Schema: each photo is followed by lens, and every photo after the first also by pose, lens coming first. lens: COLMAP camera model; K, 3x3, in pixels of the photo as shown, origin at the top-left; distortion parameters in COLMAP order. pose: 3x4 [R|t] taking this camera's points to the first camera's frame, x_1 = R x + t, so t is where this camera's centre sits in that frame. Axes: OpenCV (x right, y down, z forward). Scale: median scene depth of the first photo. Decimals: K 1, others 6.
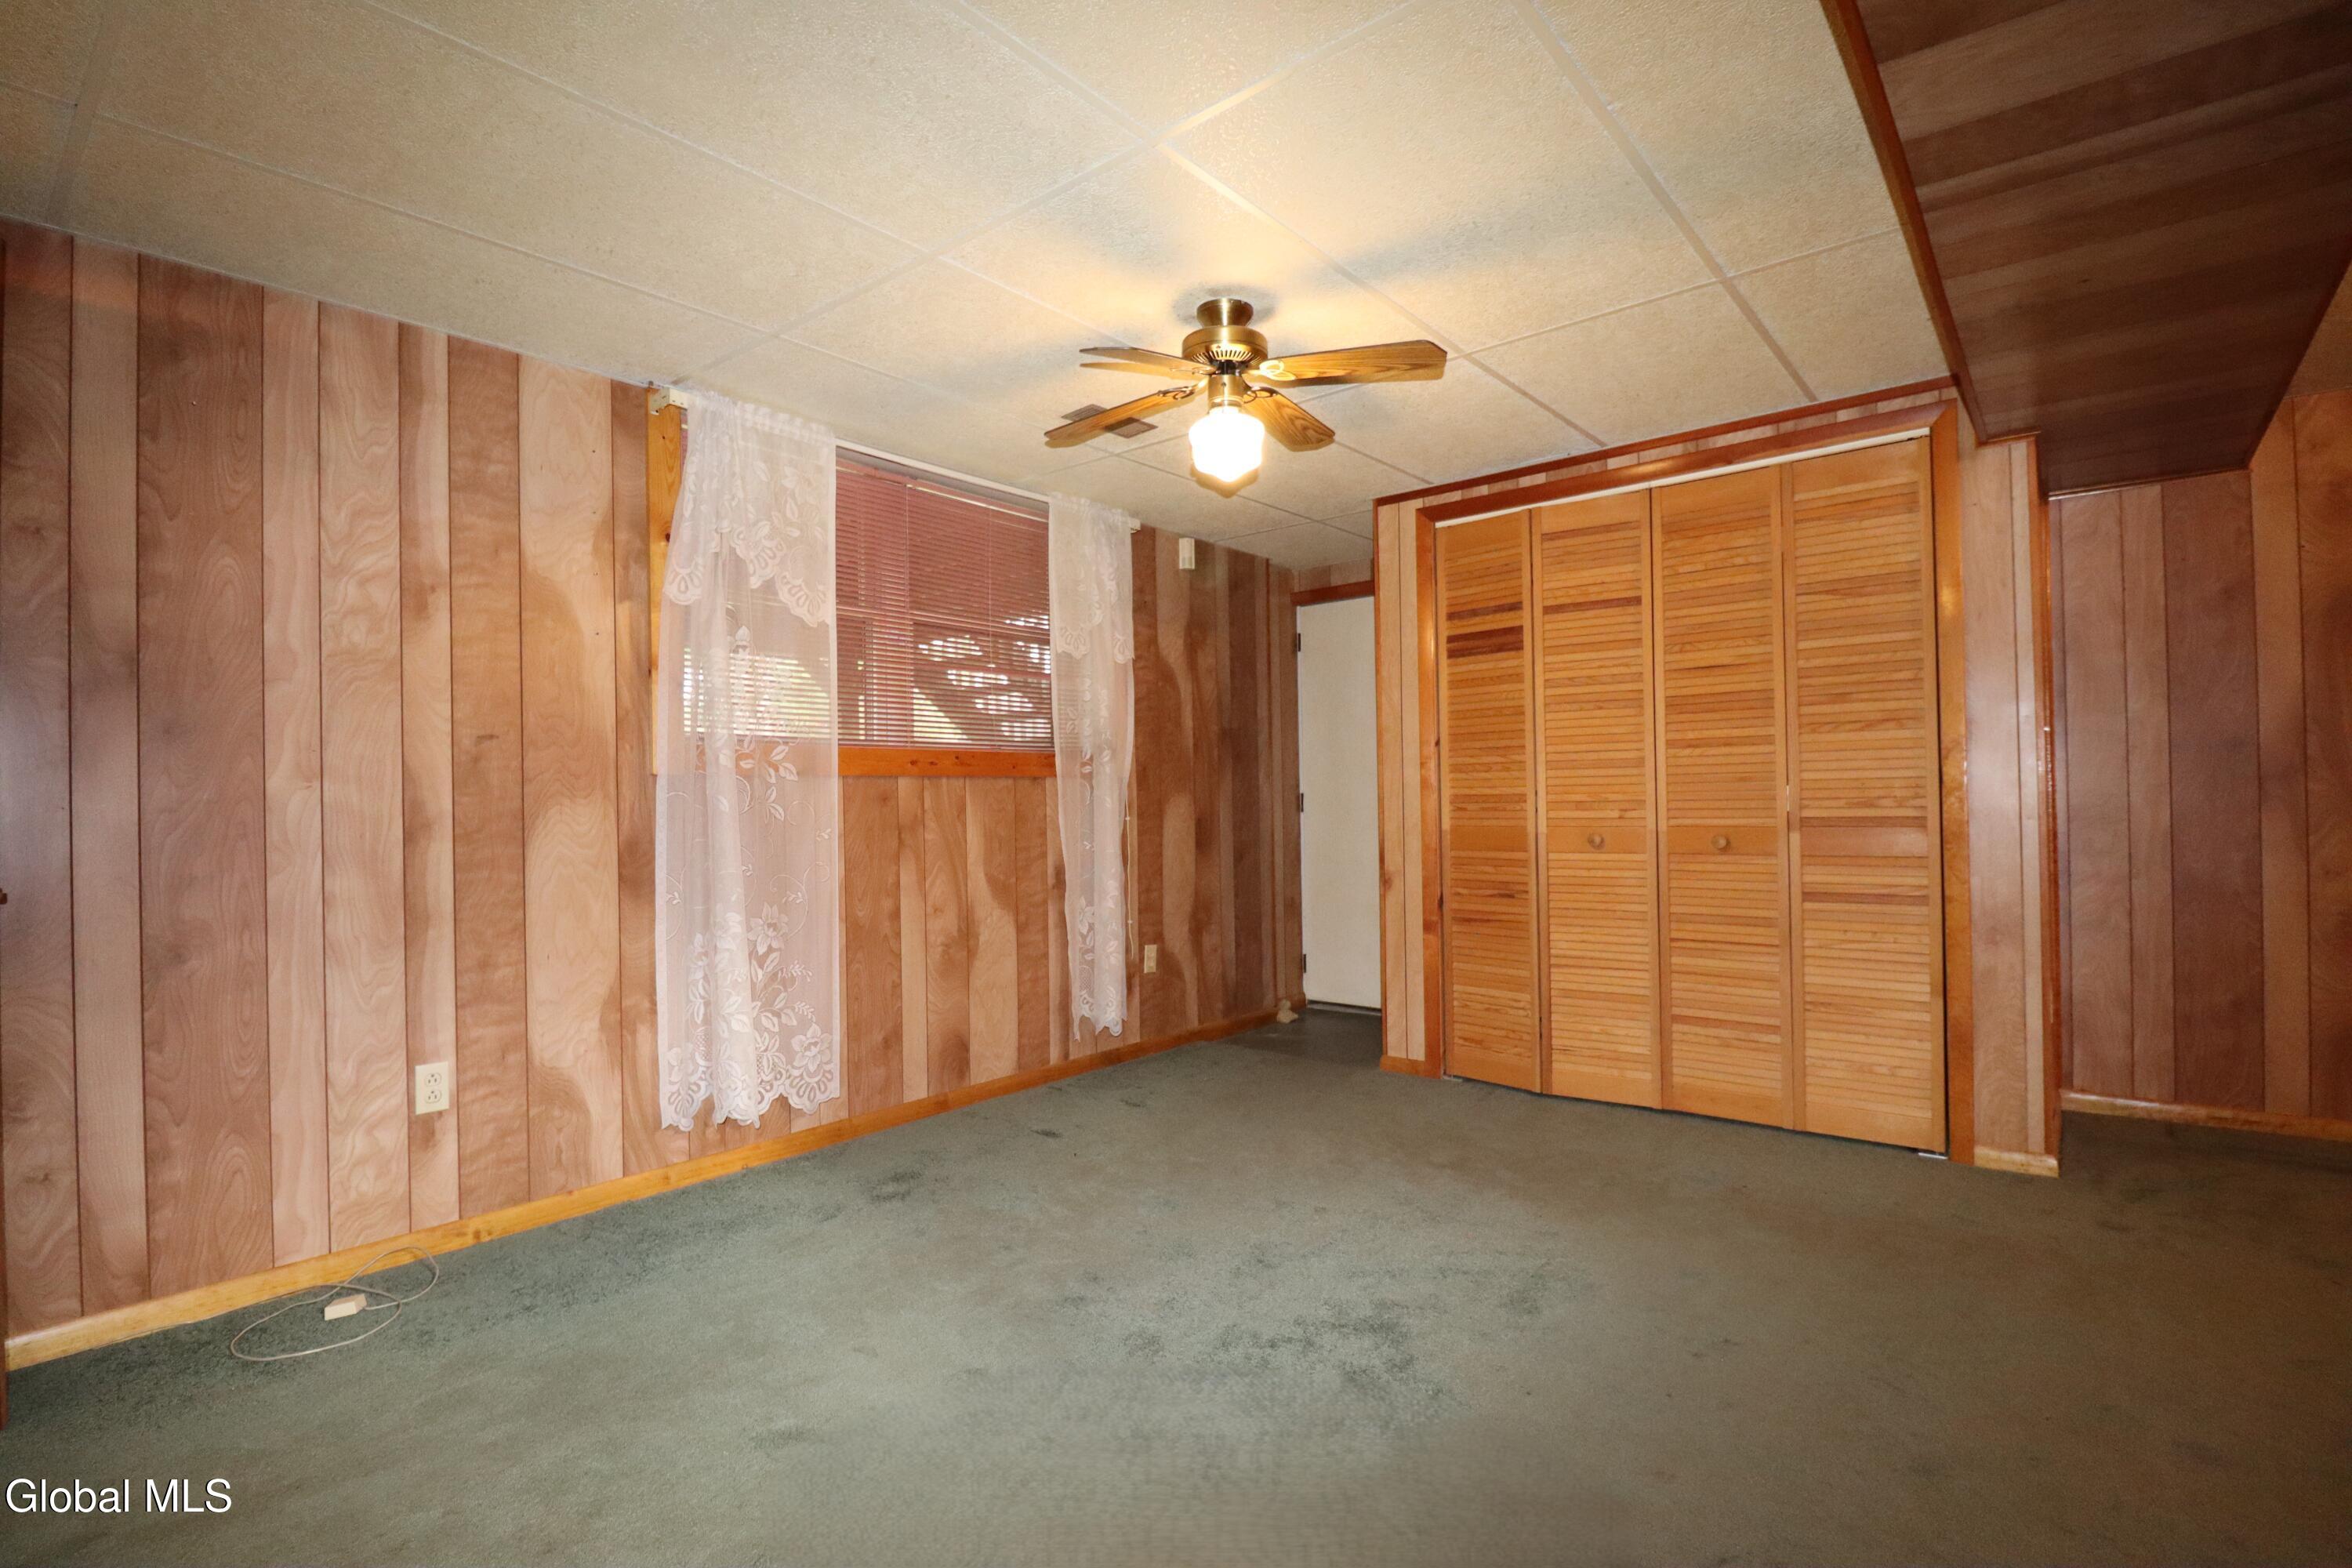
lens RADIAL K [[1097.4, 0, 1160.6], [0, 1097.4, 794.5], [0, 0, 1]] dist [-0.010667, -0.009291]
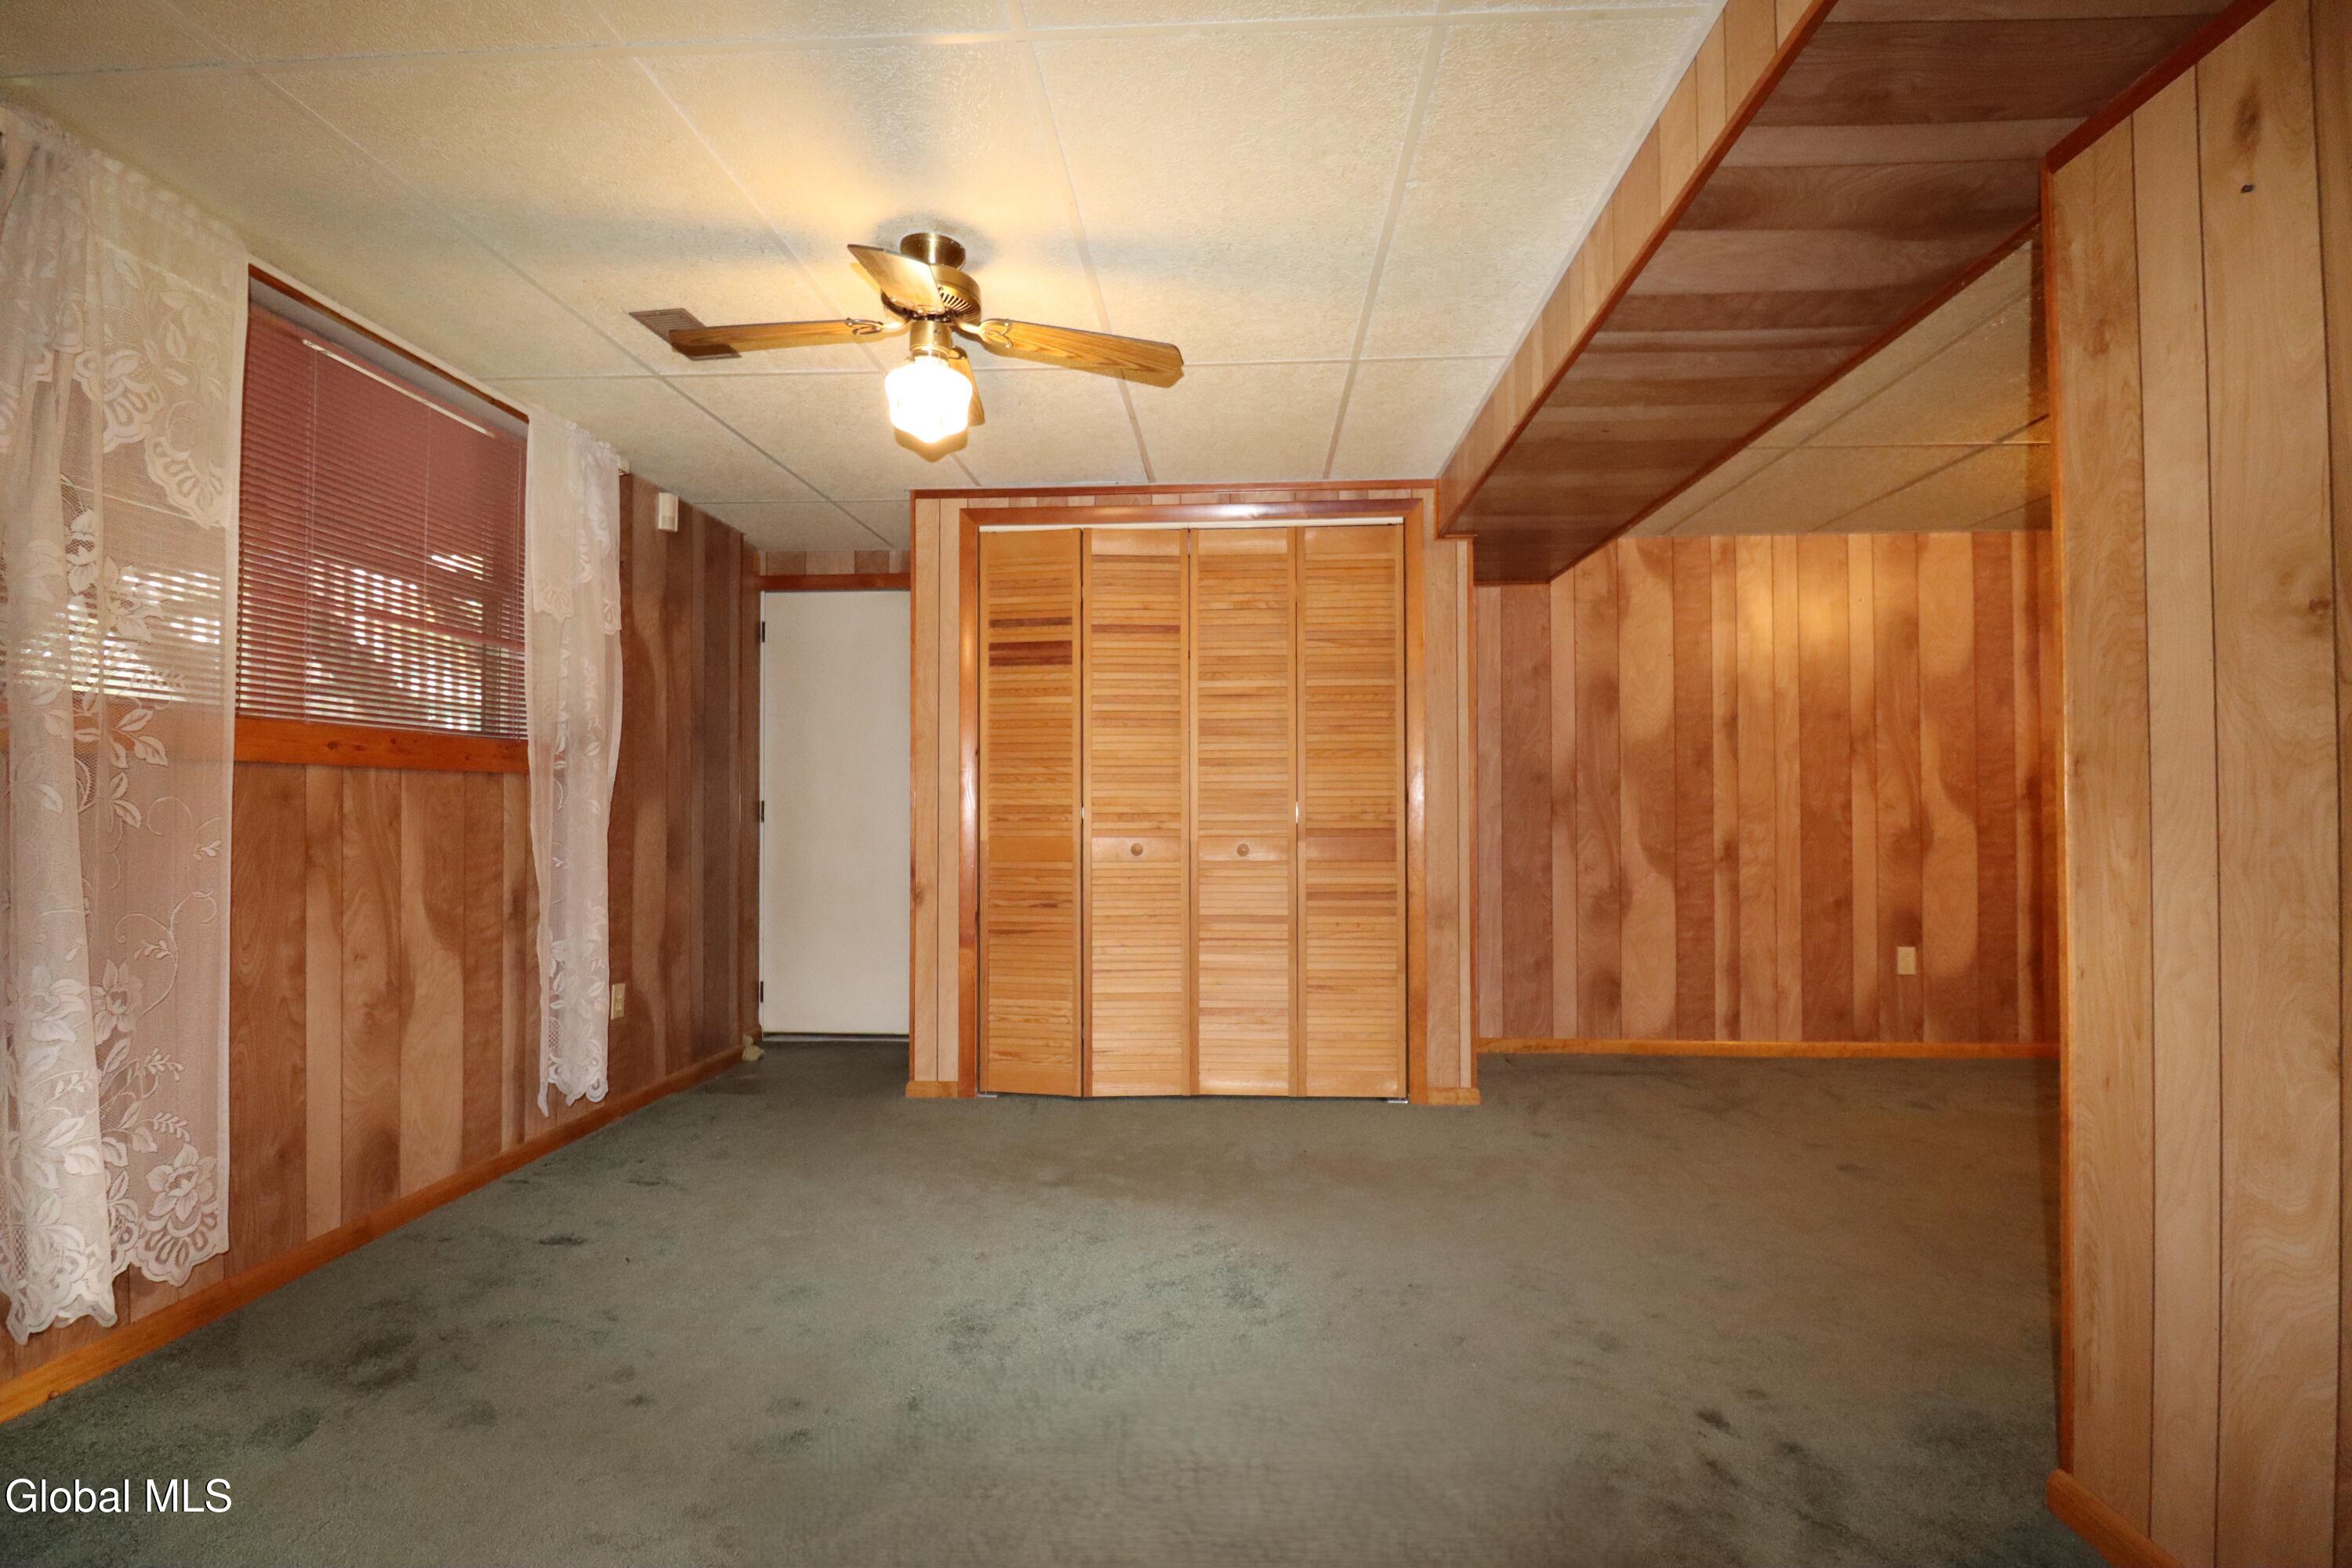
lens RADIAL K [[1097.4, 0, 1186.6], [0, 1097.4, 792.9], [0, 0, 1]] dist [-0.010667, -0.009291]
pose [[0.796196, 0.022632, 0.604615, -0.214305], [-0.014556, 0.999727, -0.018254, 0.005531], [-0.604864, 0.005733, 0.796308, 0.128692]]
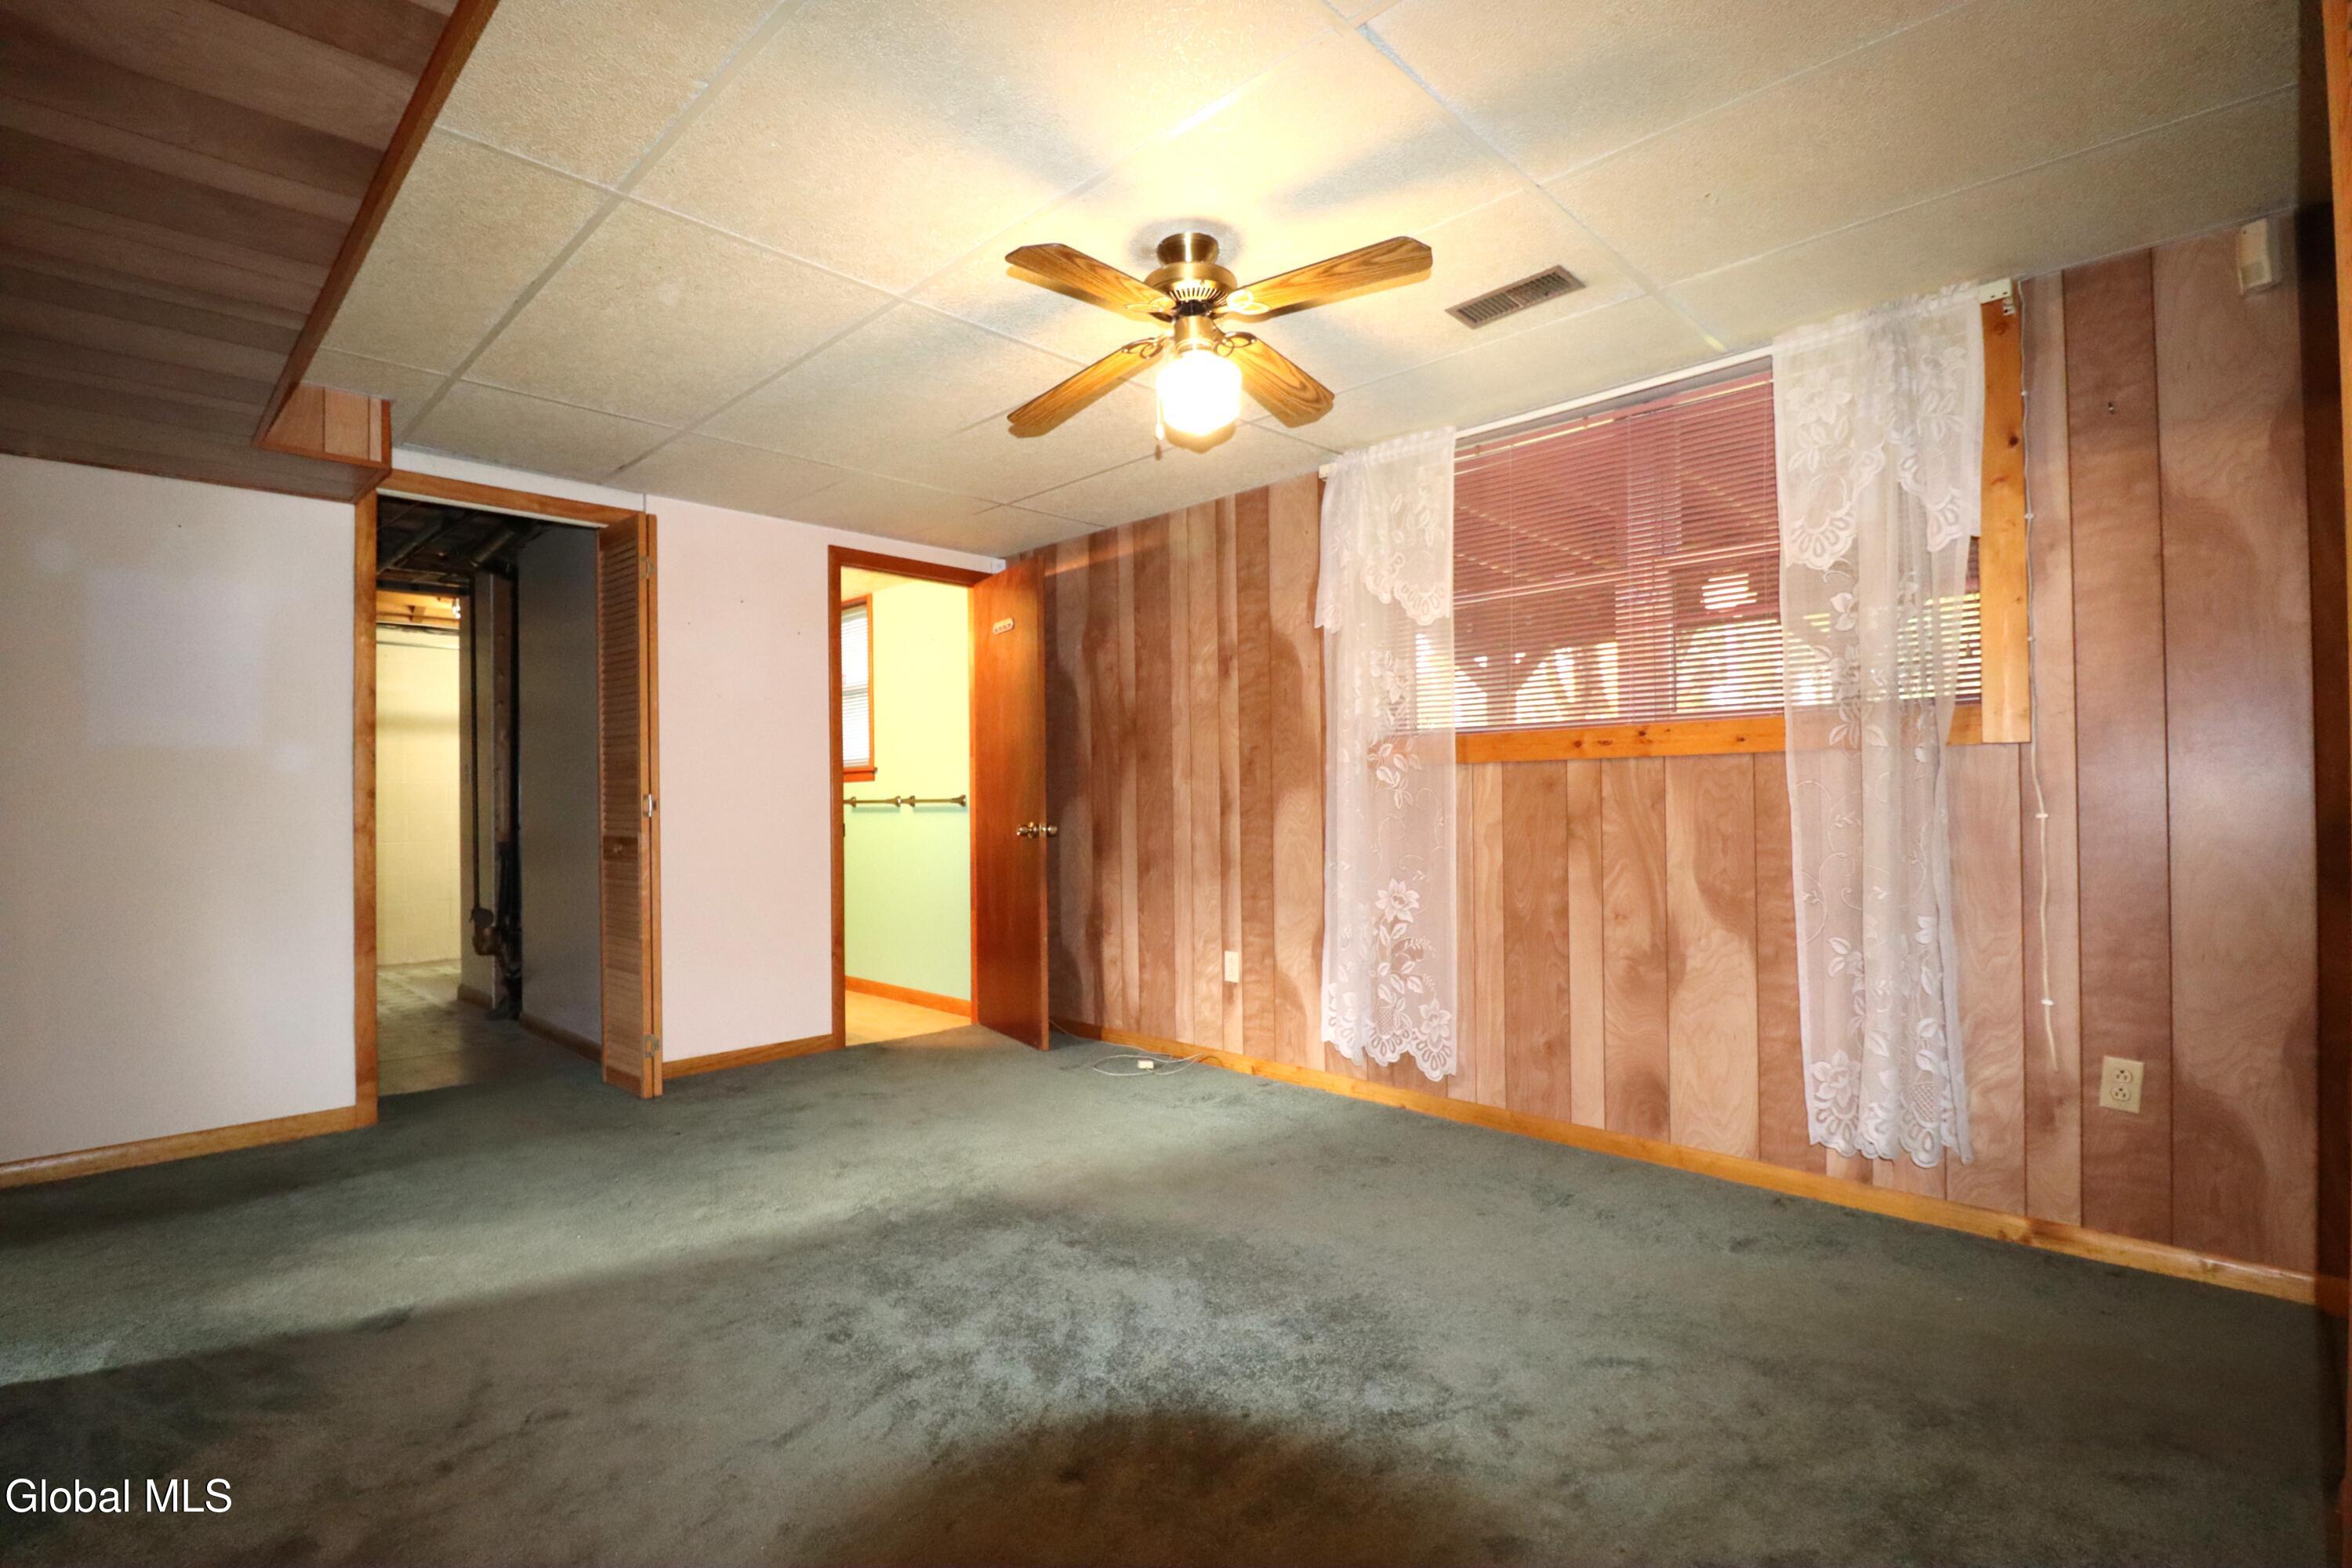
lens RADIAL K [[1097.4, 0, 1180.3], [0, 1097.4, 795.6], [0, 0, 1]] dist [-0.010667, -0.009291]
pose [[-0.081740, 0.012057, -0.996581, 0.695192], [0.018999, 0.999764, 0.010537, -0.002921], [0.996473, -0.018073, -0.081950, 0.767847]]
